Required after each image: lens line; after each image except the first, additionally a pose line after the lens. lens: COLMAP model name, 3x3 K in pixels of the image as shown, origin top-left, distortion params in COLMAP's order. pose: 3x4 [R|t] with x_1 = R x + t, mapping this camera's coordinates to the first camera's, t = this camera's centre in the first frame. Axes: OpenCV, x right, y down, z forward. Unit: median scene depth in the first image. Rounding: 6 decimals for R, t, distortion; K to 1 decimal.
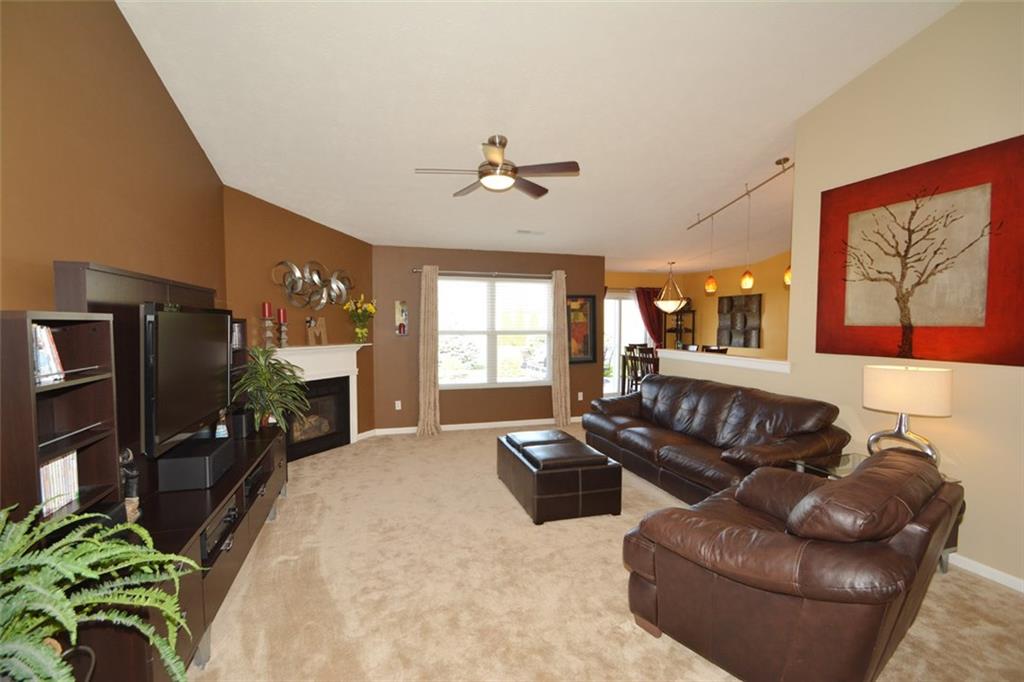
lens RADIAL K [[465.1, 0, 489.9], [0, 465.1, 345.5], [0, 0, 1]] dist [0.002820, -0.012295]
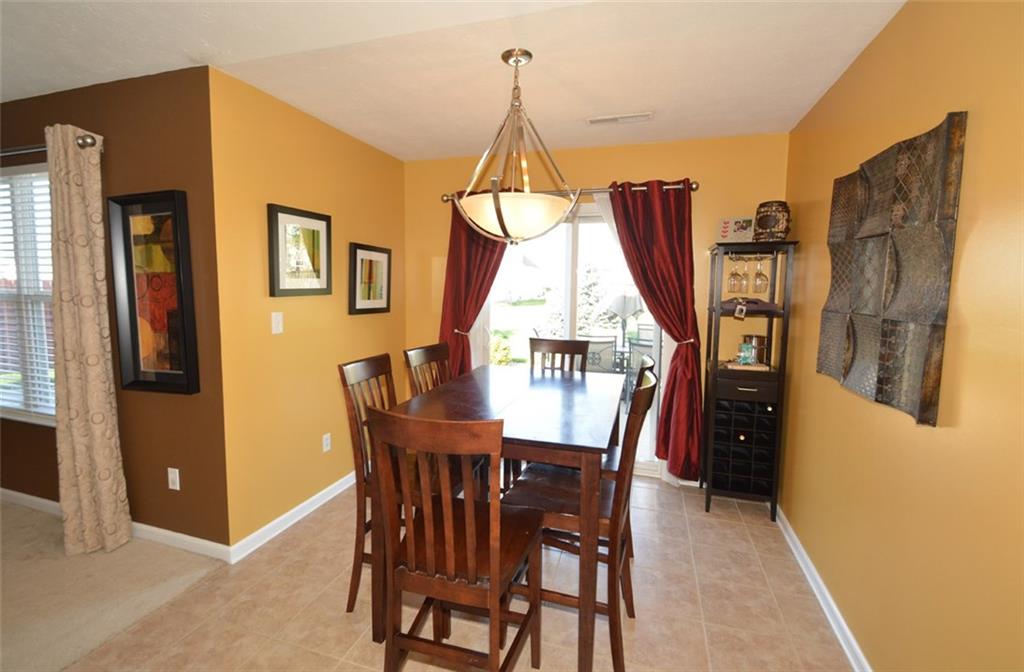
lens RADIAL K [[484.9, 0, 471.2], [0, 484.9, 332.9], [0, 0, 1]] dist [0.000190, -0.000239]
pose [[0.808589, 0.071760, -0.583982, 0.519947], [-0.042830, 0.997080, 0.063219, -0.033397], [0.586813, -0.026107, 0.809301, 0.727149]]
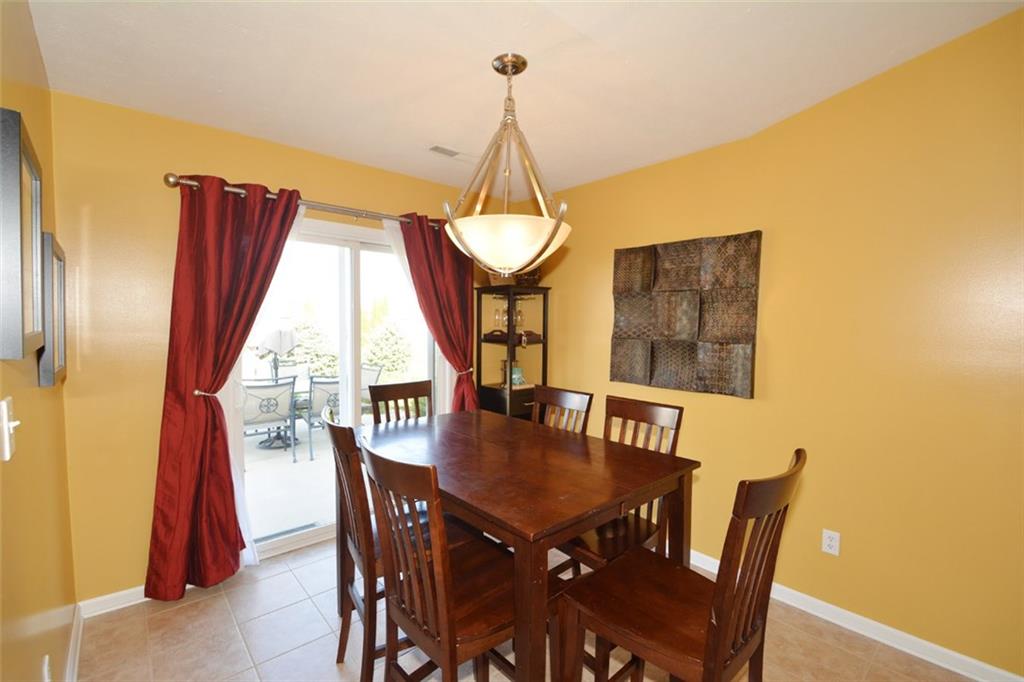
lens RADIAL K [[469.4, 0, 511.6], [0, 469.4, 350.6], [0, 0, 1]] dist [0.000411, -0.000658]
pose [[0.898628, -0.016695, 0.438394, 0.271078], [0.009799, 0.999790, 0.017989, -0.034061], [-0.438602, -0.011870, 0.898603, 0.754501]]
